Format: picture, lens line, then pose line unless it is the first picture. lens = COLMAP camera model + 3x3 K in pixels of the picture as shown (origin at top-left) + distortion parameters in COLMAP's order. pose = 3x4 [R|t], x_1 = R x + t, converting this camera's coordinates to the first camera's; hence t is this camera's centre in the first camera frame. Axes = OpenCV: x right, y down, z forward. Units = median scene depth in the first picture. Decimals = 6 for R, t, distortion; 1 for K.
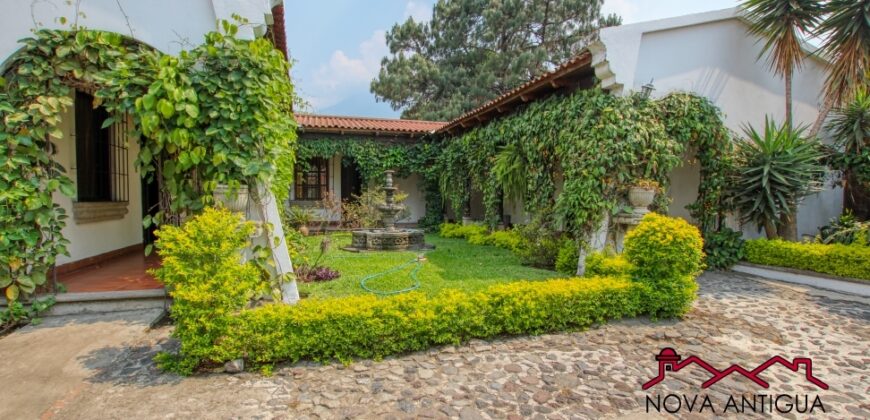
lens RADIAL K [[400.6, 0, 435.0], [0, 400.6, 210.0], [0, 0, 1]] dist [-0.015520, -0.000248]
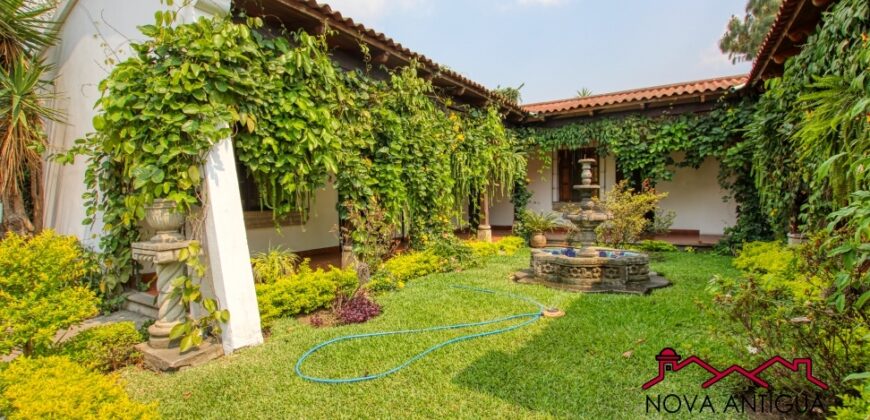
lens RADIAL K [[400.6, 0, 435.0], [0, 400.6, 210.0], [0, 0, 1]] dist [-0.015520, -0.000248]
pose [[0.641928, 0.010471, -0.766693, 0.155866], [-0.003753, 0.999938, 0.010514, -0.015726], [0.766756, -0.003871, 0.641927, 0.274797]]
